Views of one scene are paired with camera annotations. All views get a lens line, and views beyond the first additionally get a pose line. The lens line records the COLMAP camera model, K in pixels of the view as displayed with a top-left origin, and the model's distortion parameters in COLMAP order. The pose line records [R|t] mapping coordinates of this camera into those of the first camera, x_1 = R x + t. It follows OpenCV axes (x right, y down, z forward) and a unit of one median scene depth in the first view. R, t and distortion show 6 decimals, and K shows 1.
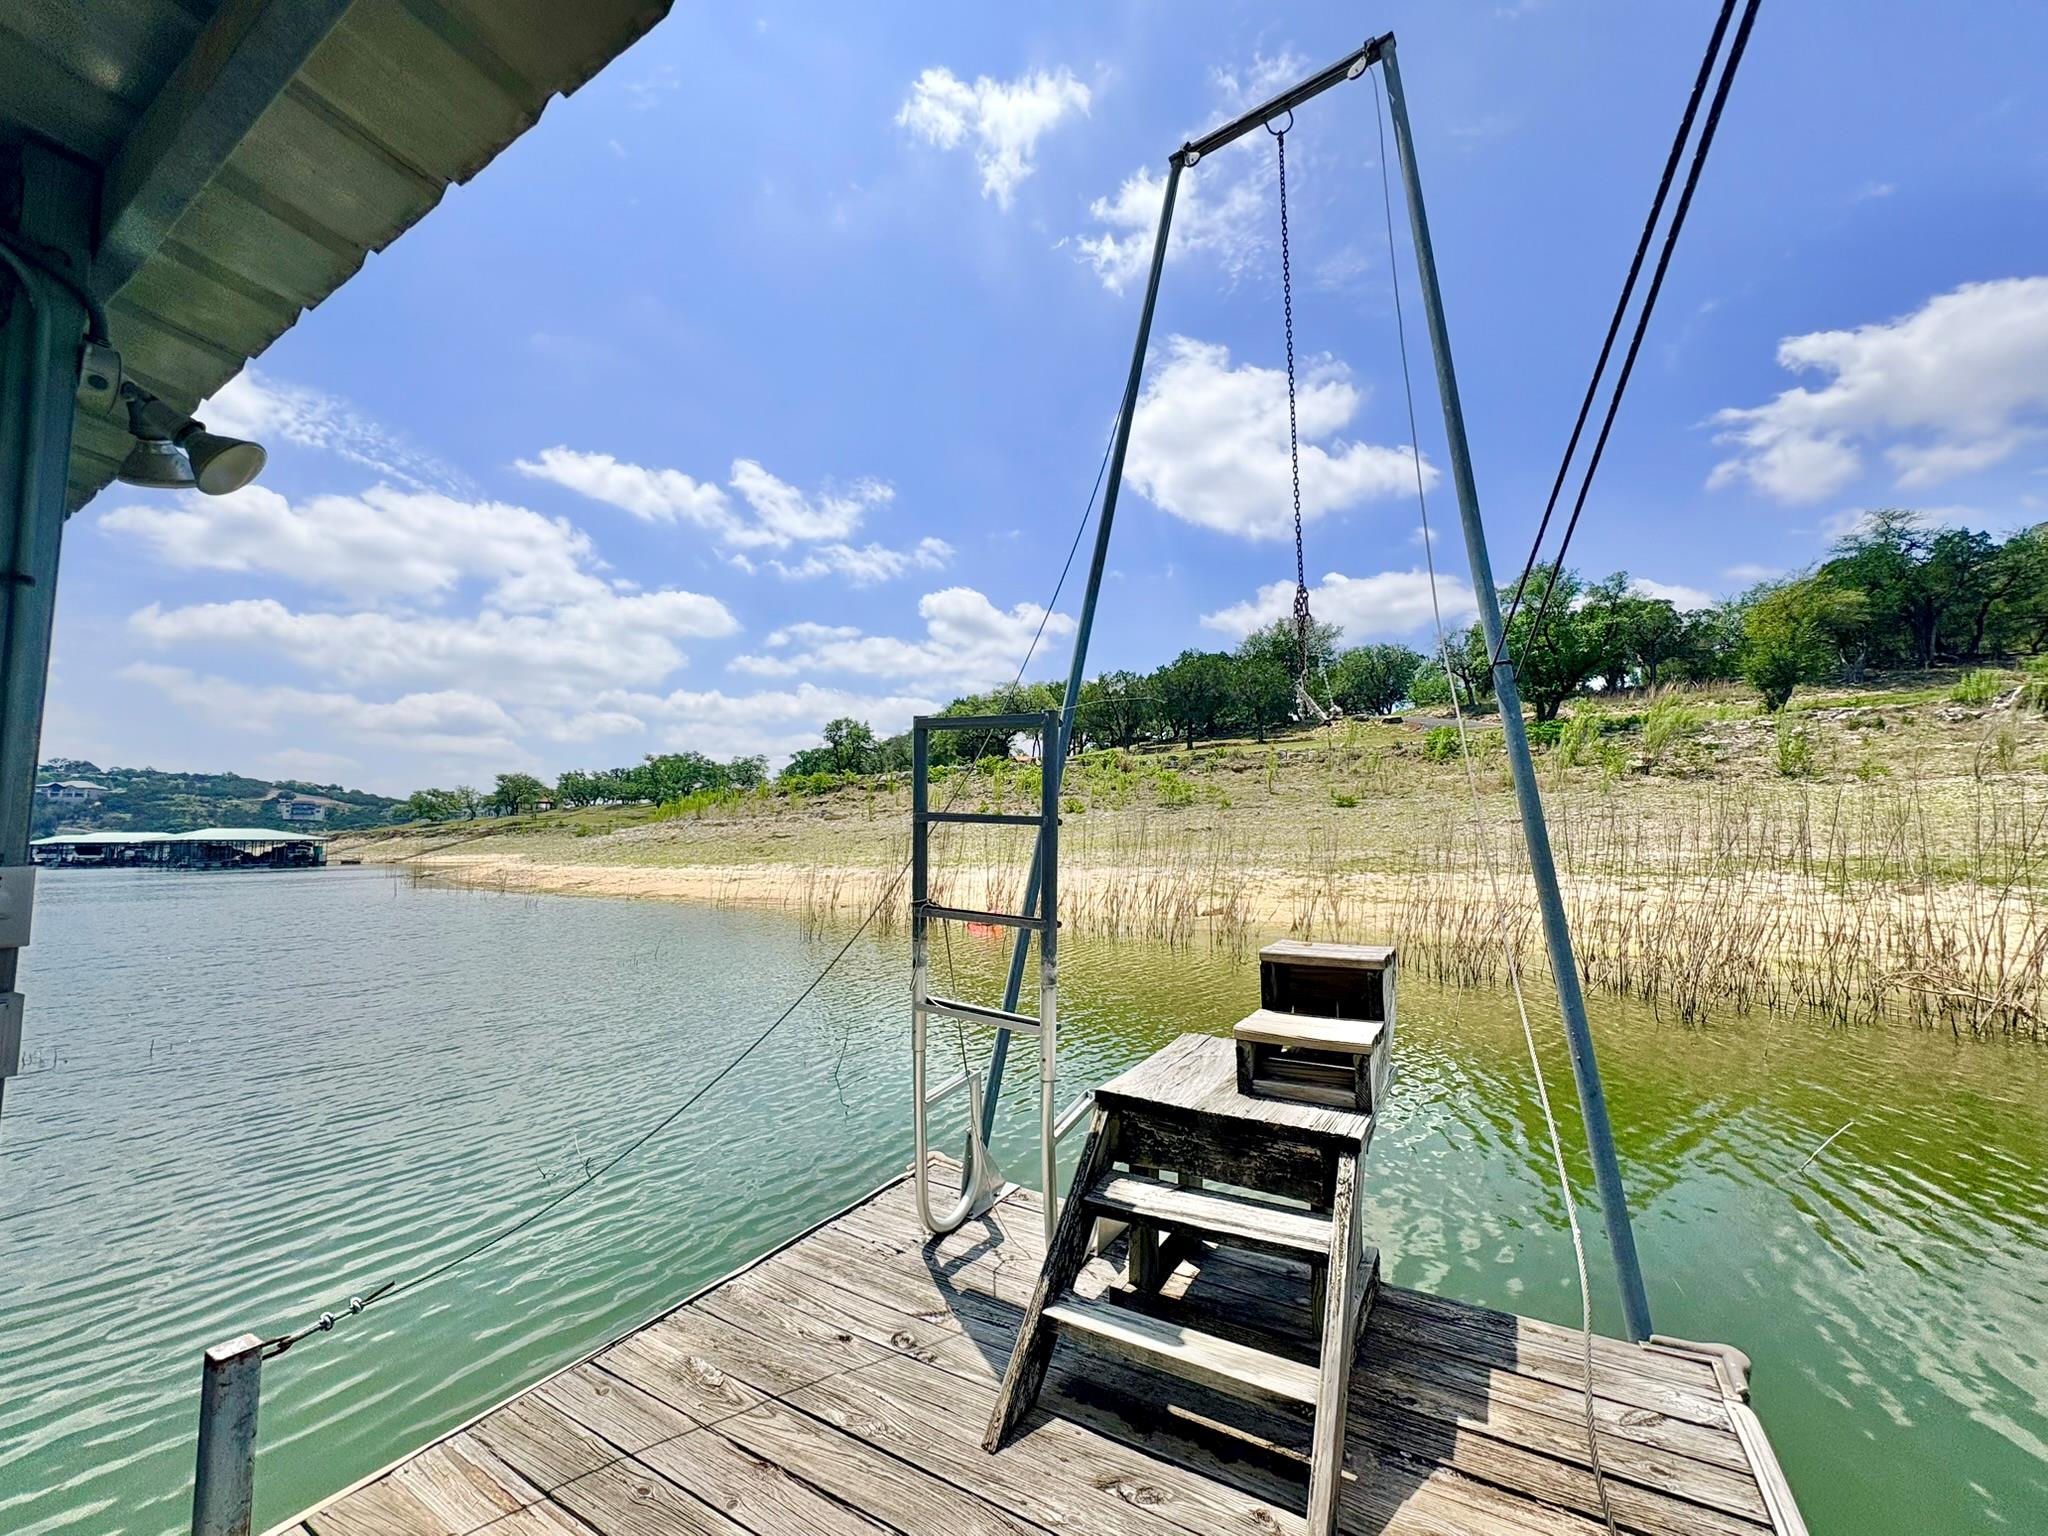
lens RADIAL K [[823.8, 0, 1013.6], [0, 823.8, 760.0], [0, 0, 1]] dist [0.002159, 0.001089]
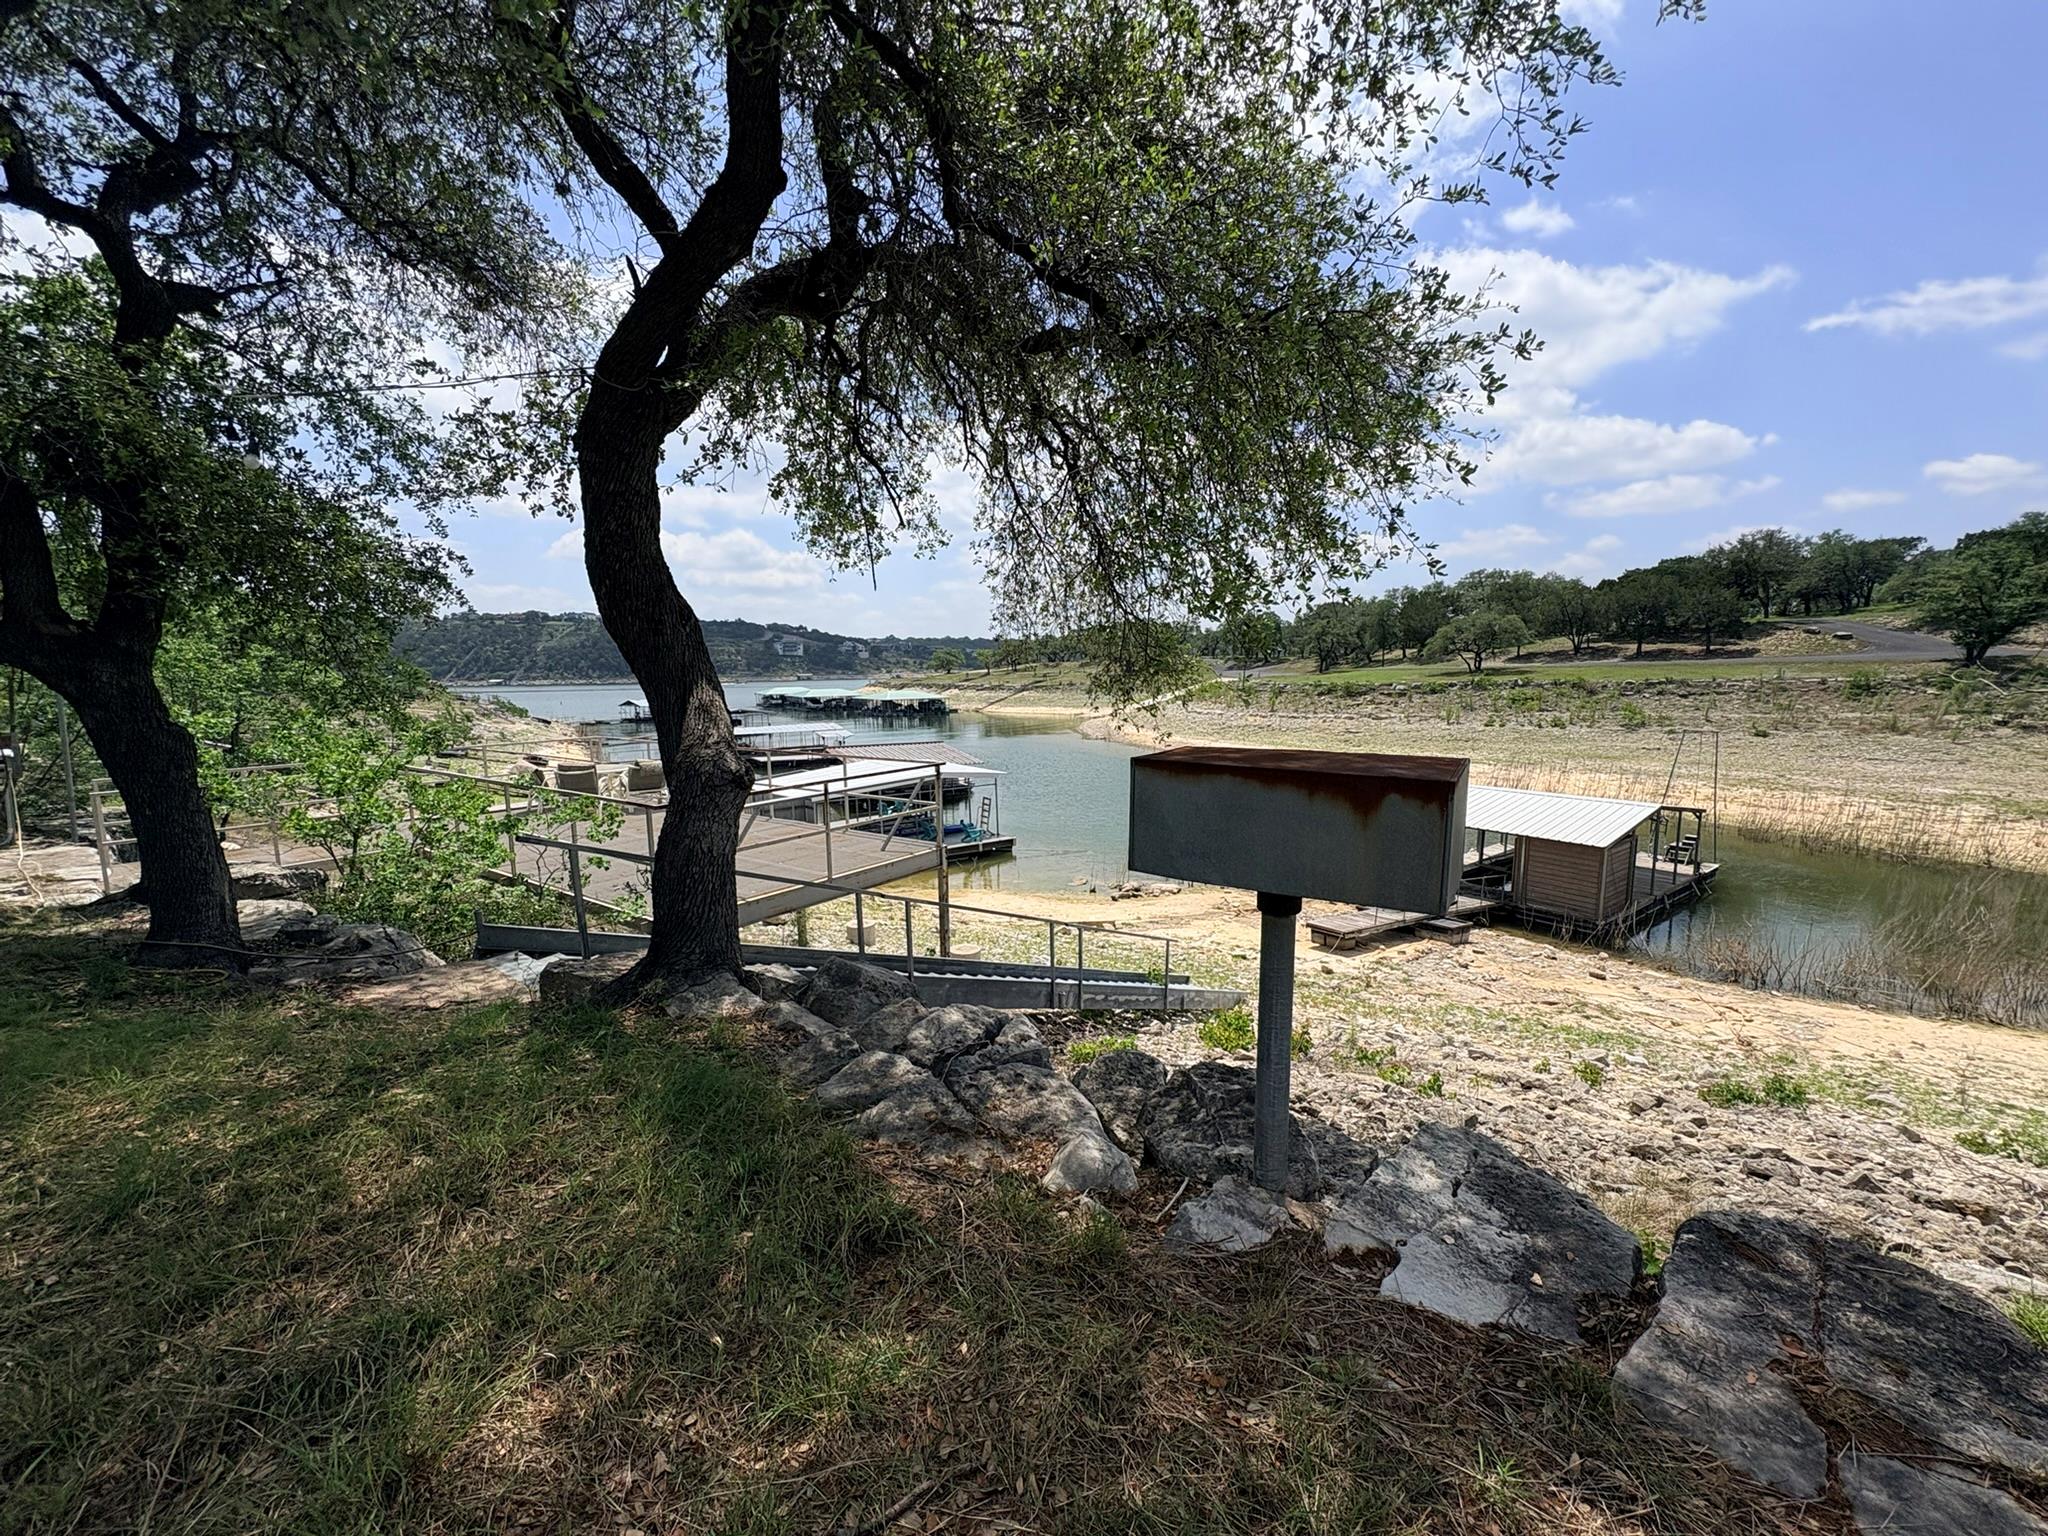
lens RADIAL K [[823.8, 0, 1024.6], [0, 823.8, 775.0], [0, 0, 1]] dist [0.002159, 0.001089]
pose [[0.924388, 0.049705, -0.378201, -0.046775], [0.038629, 0.974180, 0.222446, -0.041247], [0.379492, -0.220235, 0.898600, -0.150281]]
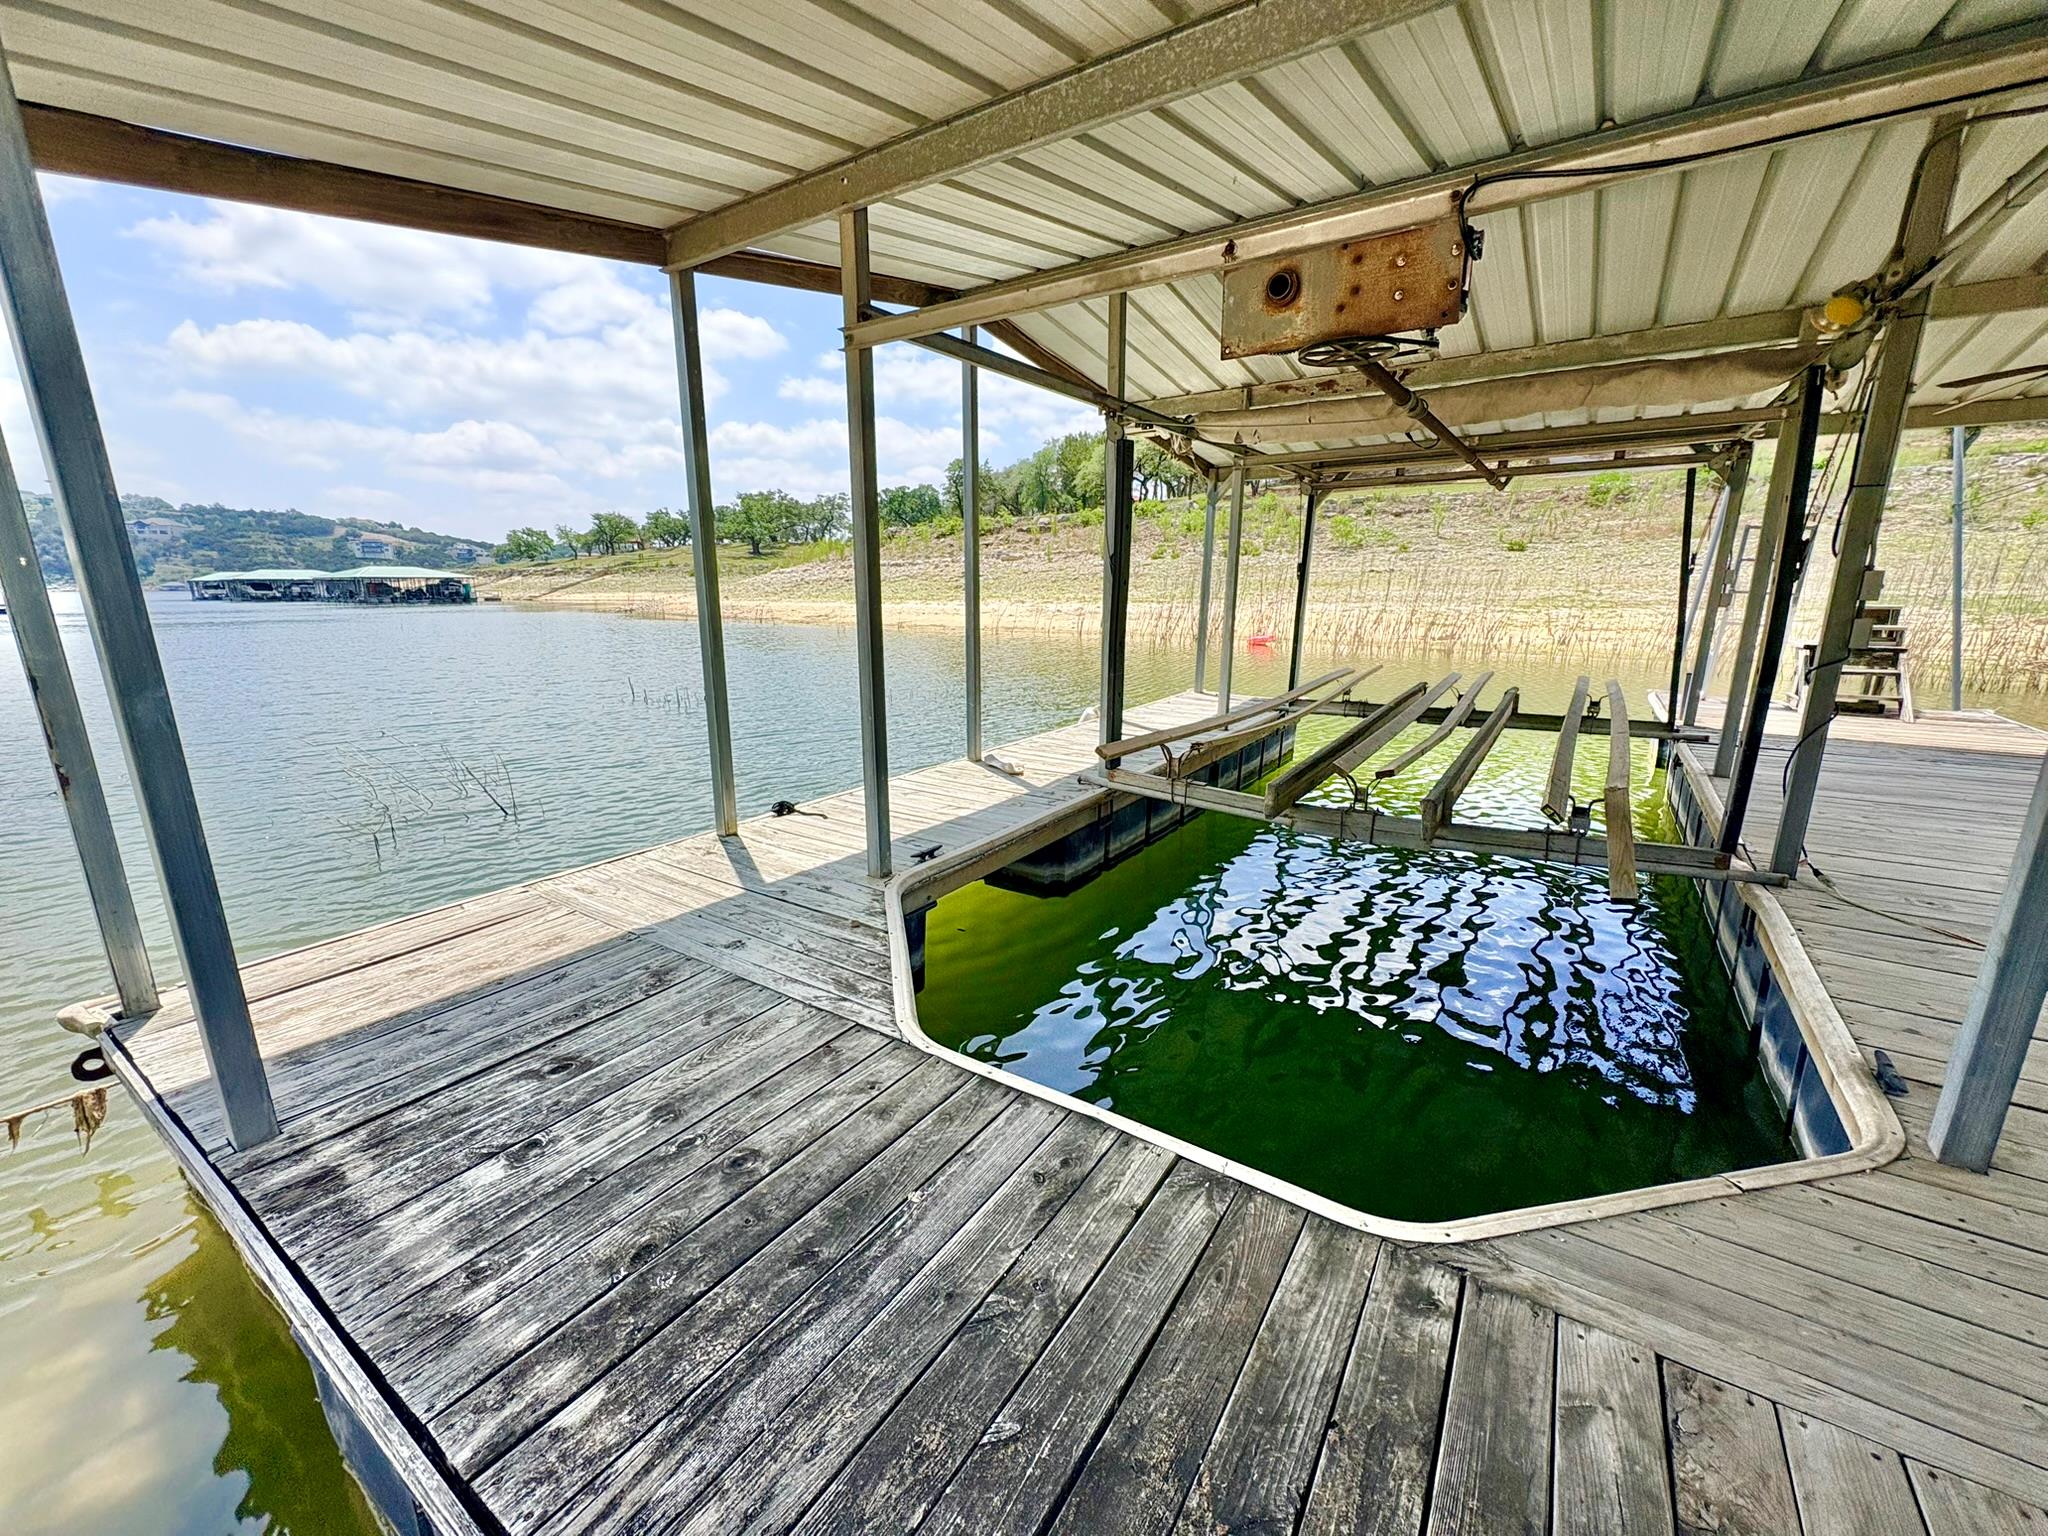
lens RADIAL K [[823.8, 0, 1019.6], [0, 823.8, 774.5], [0, 0, 1]] dist [0.002159, 0.001089]
pose [[0.998799, 0.015775, -0.046386, -0.028883], [-0.000108, 0.947456, 0.319887, -0.001783], [0.048995, -0.319498, 0.946320, -0.024812]]
